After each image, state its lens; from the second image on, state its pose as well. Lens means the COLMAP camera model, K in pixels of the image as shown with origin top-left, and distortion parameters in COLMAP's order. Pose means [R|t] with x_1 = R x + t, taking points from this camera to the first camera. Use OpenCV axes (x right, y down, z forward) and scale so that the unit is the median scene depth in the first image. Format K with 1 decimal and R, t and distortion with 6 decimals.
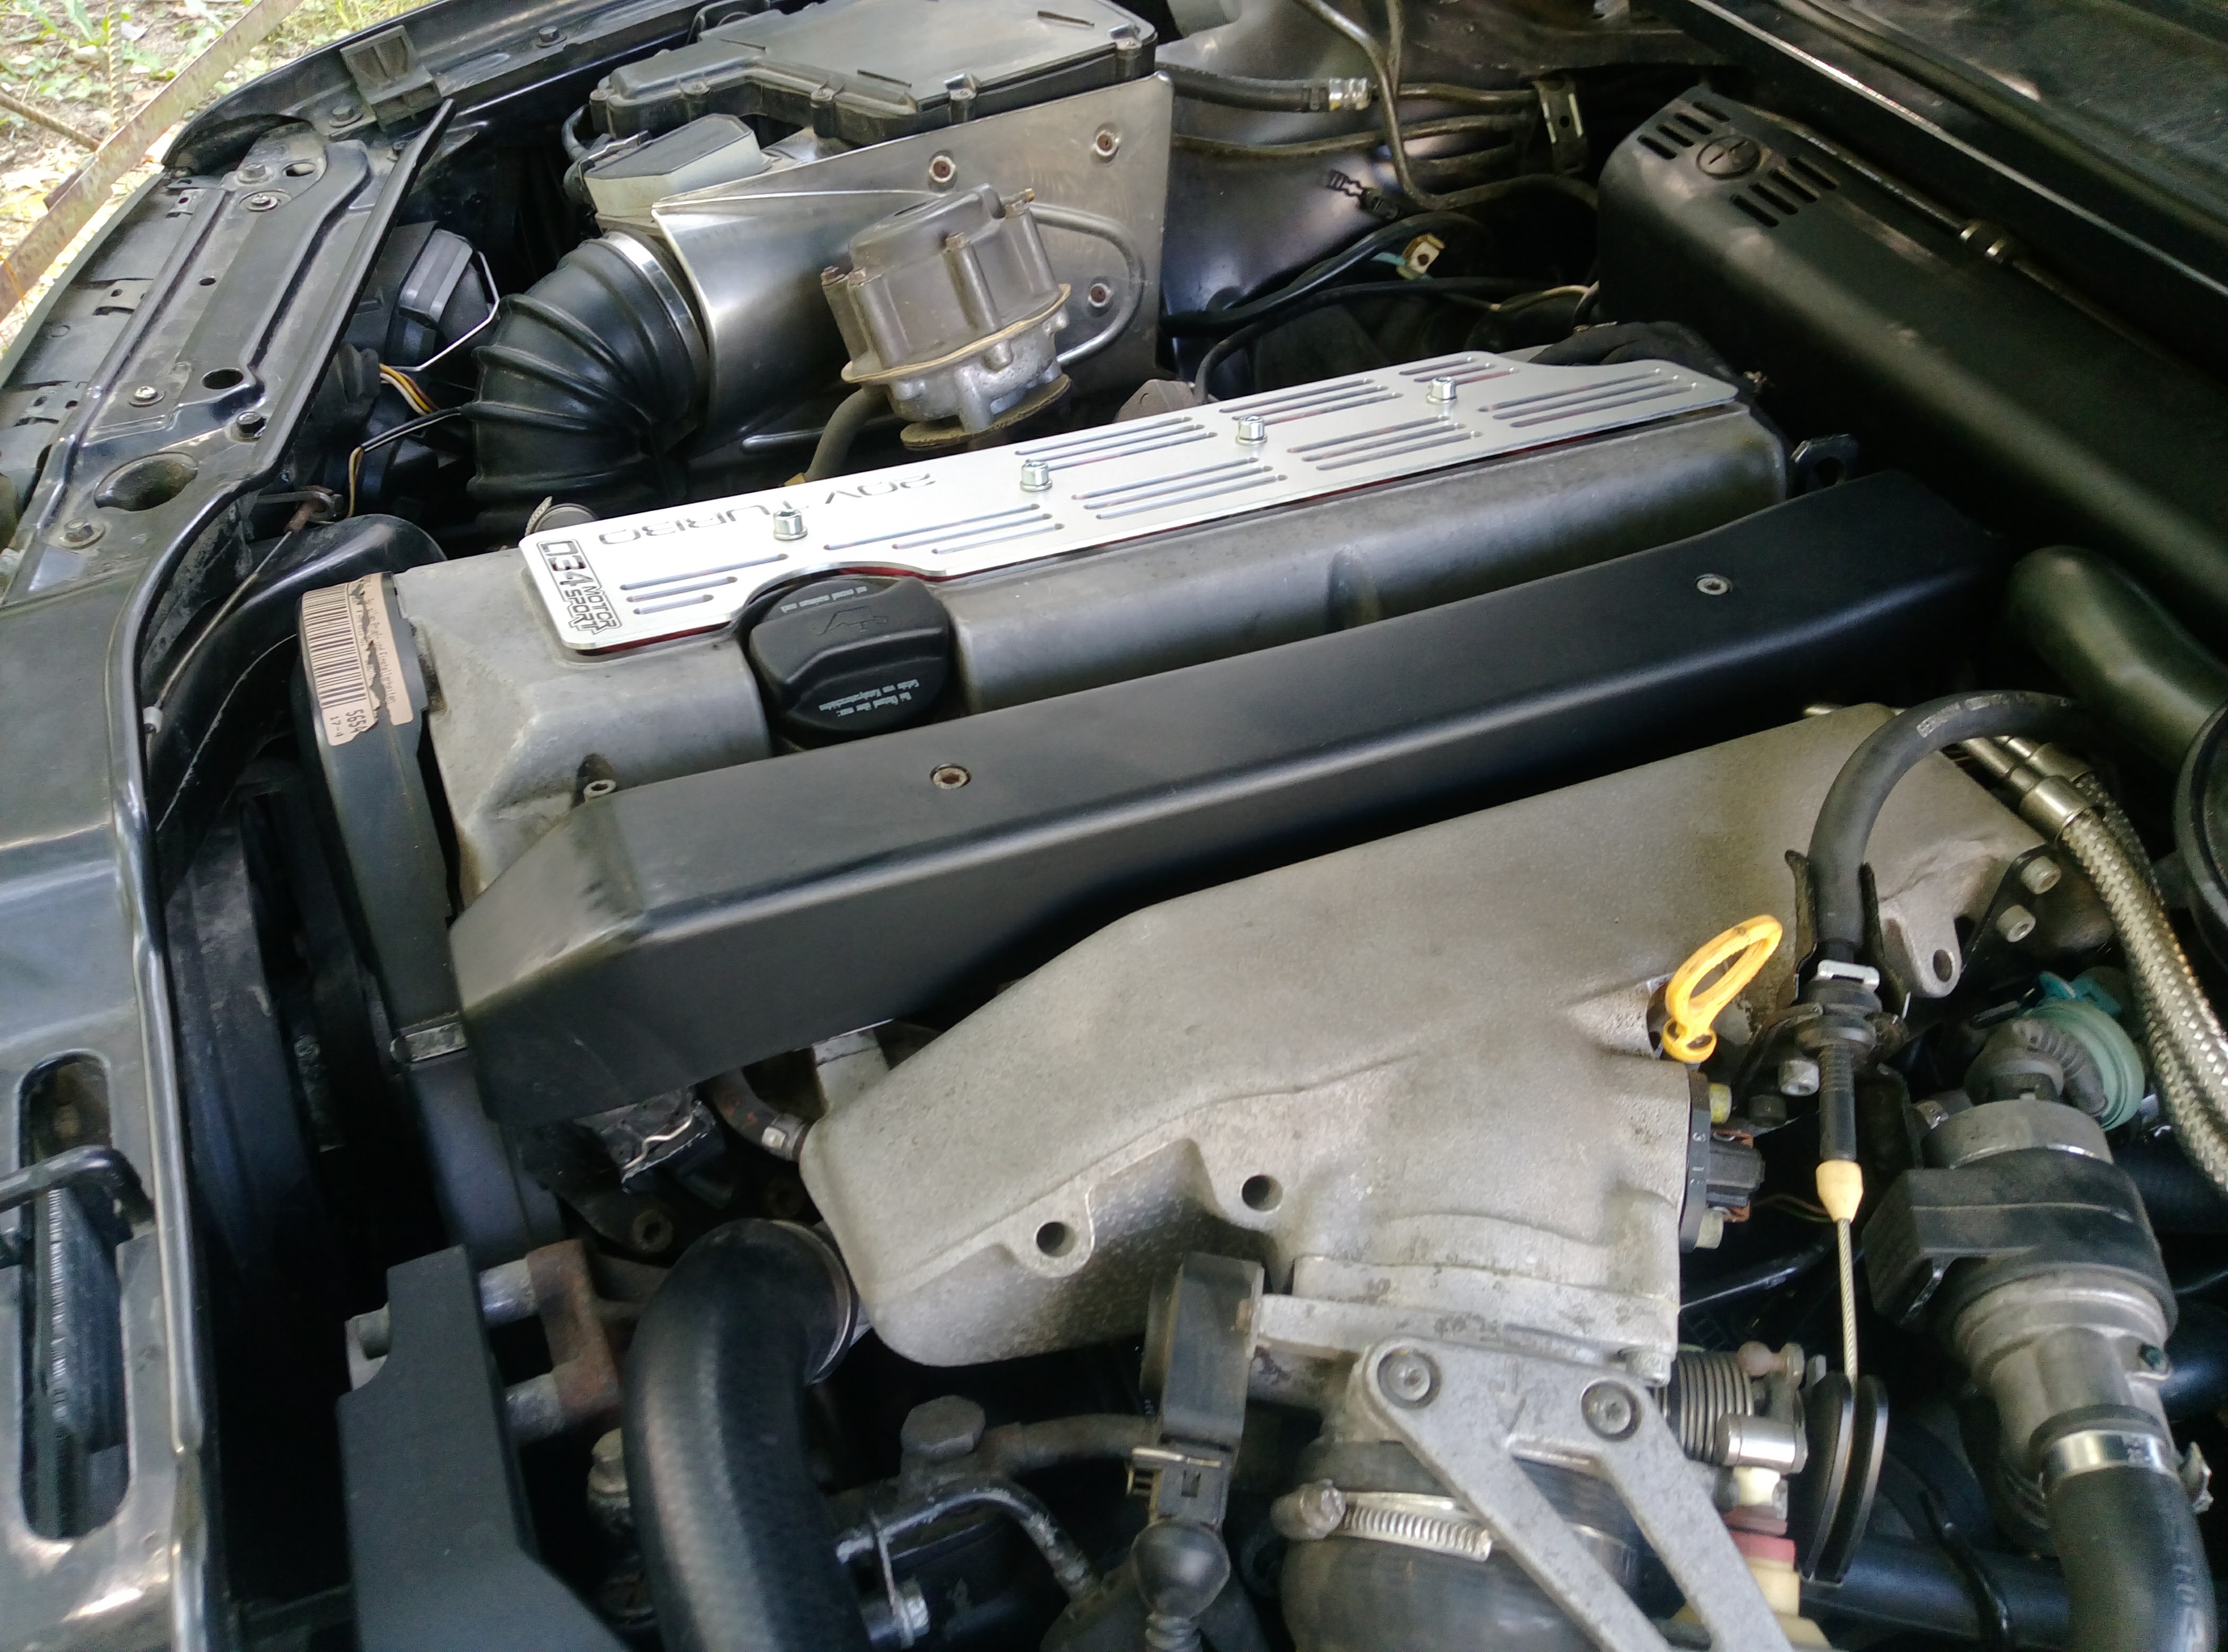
lens RADIAL K [[1821.3, 0, 1120.1], [0, 1821.3, 831.0], [0, 0, 1]] dist [0.094360, -0.195701]
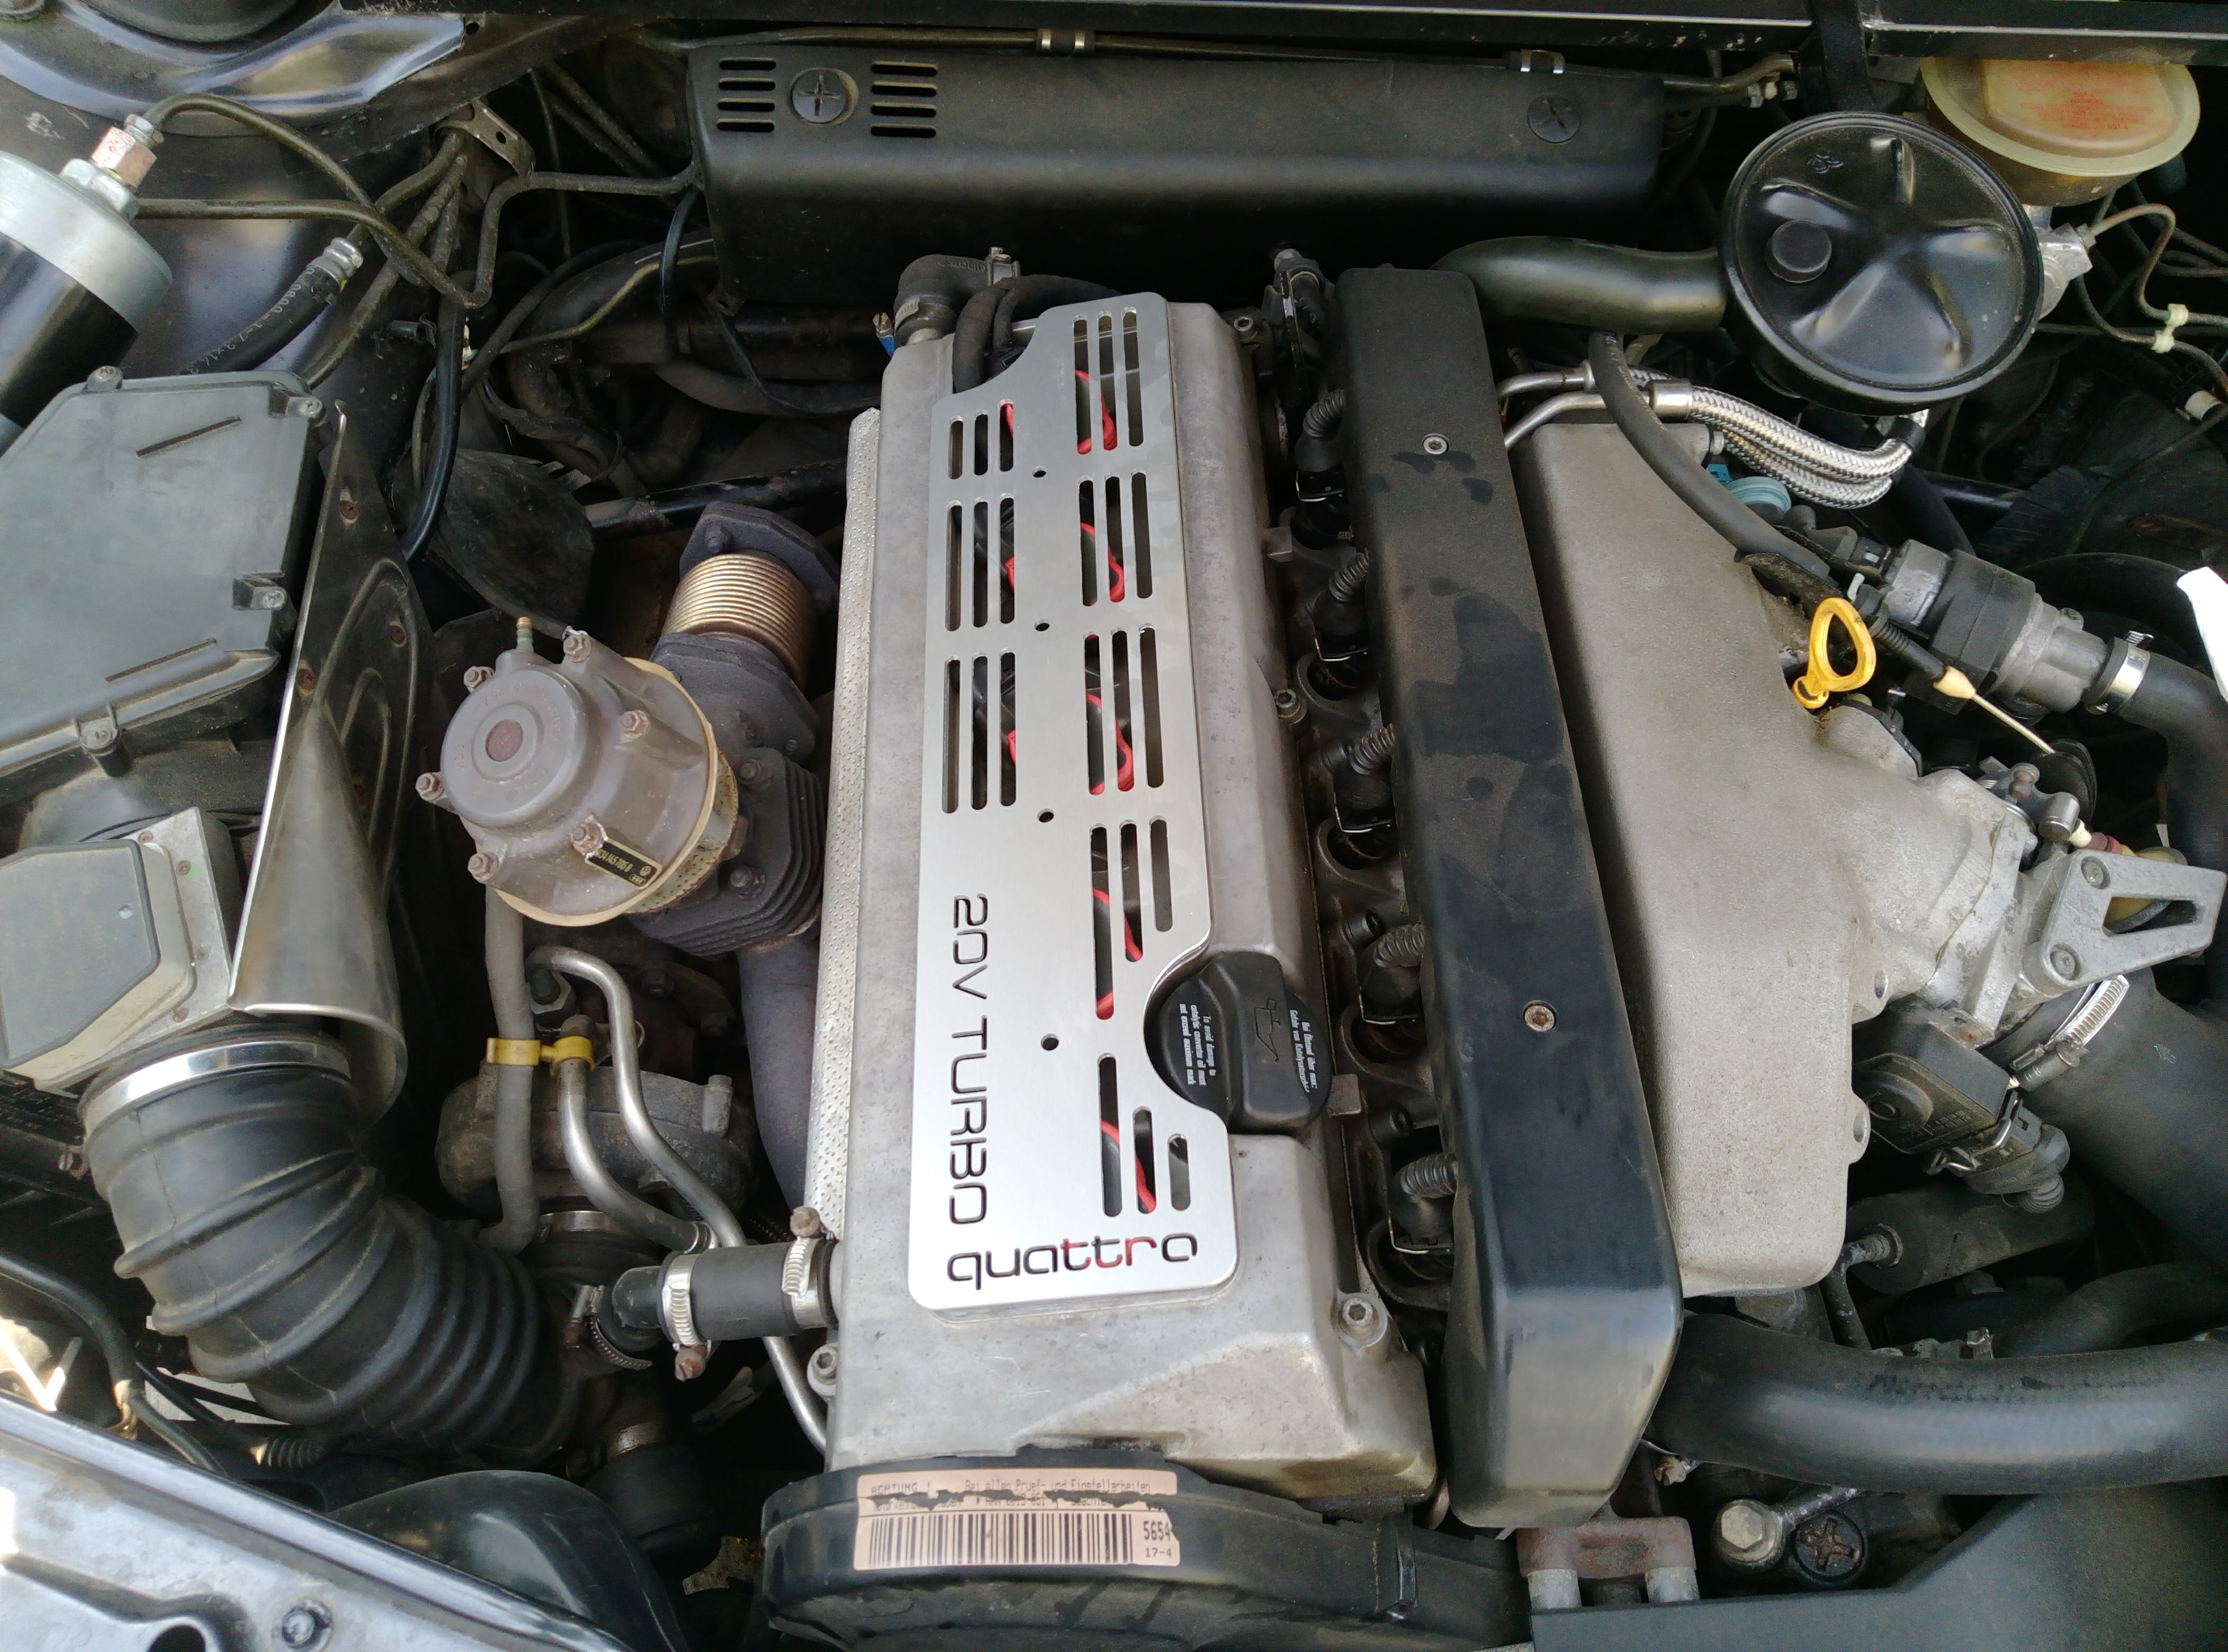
lens RADIAL K [[1812.3, 0, 1098.9], [0, 1812.3, 799.5], [0, 0, 1]] dist [0.101858, -0.215047]
pose [[0.375807, -0.778110, 0.503303, -0.603338], [0.595546, 0.618900, 0.512141, -0.784275], [-0.709996, 0.107274, 0.695987, 0.327704]]
